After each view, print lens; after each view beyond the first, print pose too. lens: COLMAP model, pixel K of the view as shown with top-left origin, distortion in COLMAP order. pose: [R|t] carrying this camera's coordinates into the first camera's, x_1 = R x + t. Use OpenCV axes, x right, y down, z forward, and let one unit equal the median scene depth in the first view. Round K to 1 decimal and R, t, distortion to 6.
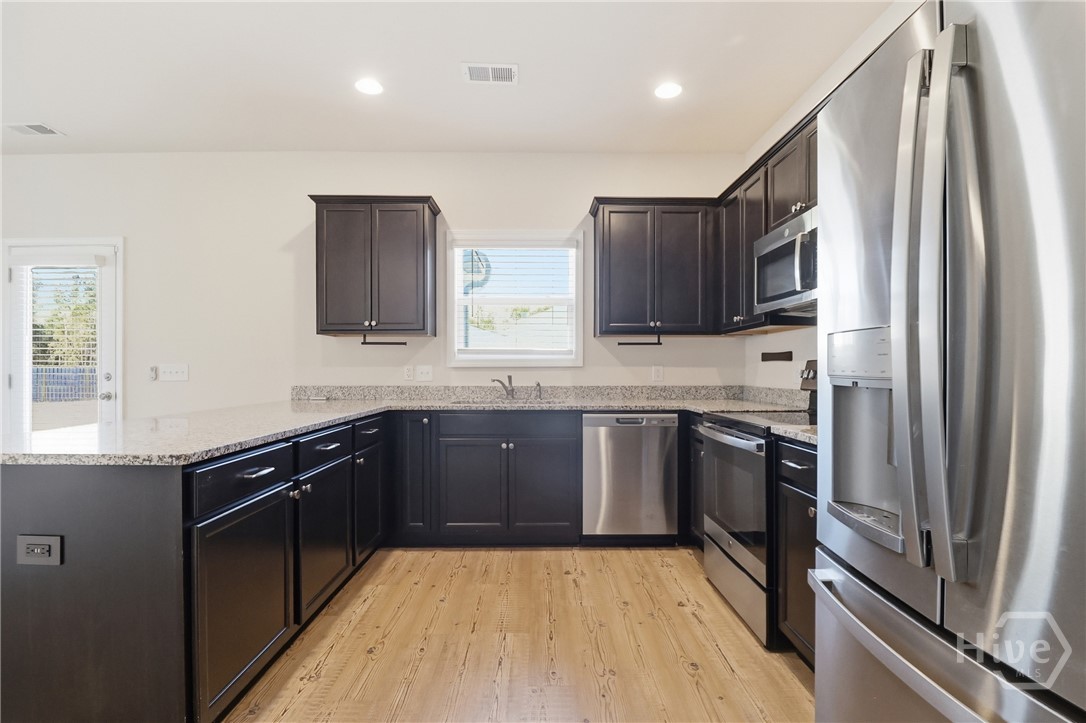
lens RADIAL K [[506.2, 0, 543.6], [0, 506.2, 371.6], [0, 0, 1]] dist [0.000540, -0.012990]
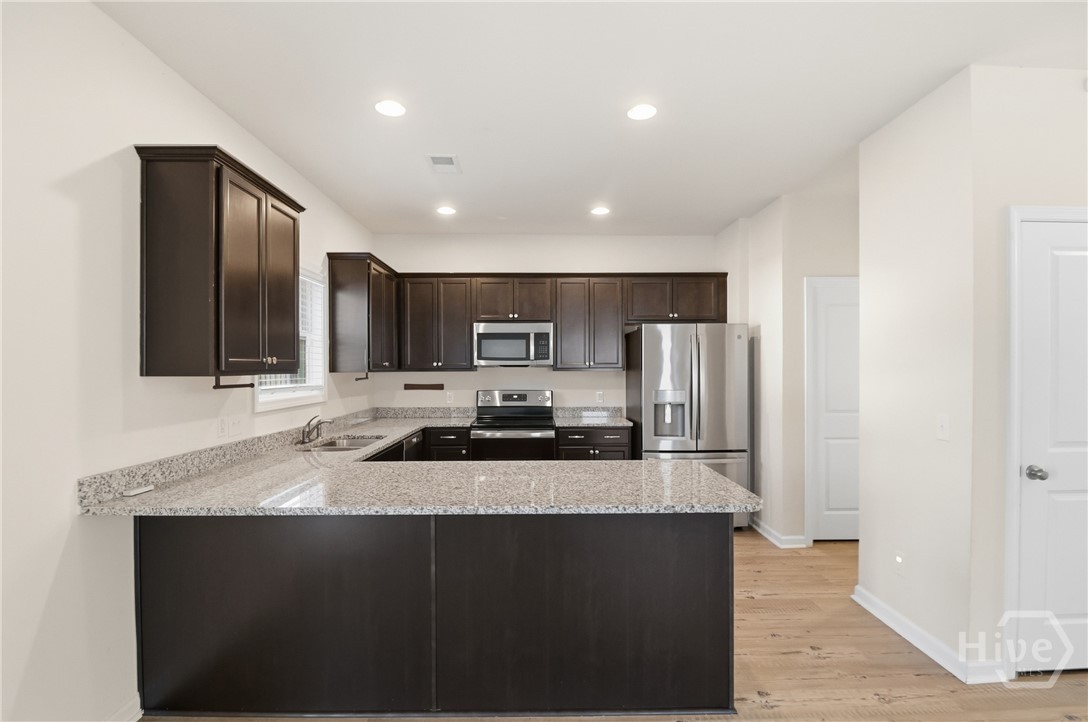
lens RADIAL K [[507.2, 0, 544.6], [0, 507.2, 371.1], [0, 0, 1]] dist [0.000540, -0.012990]
pose [[0.002078, -0.005829, 0.999981, -0.993665], [0.003250, 0.999978, 0.005822, -0.078105], [-0.999993, 0.003237, 0.002096, 0.565685]]
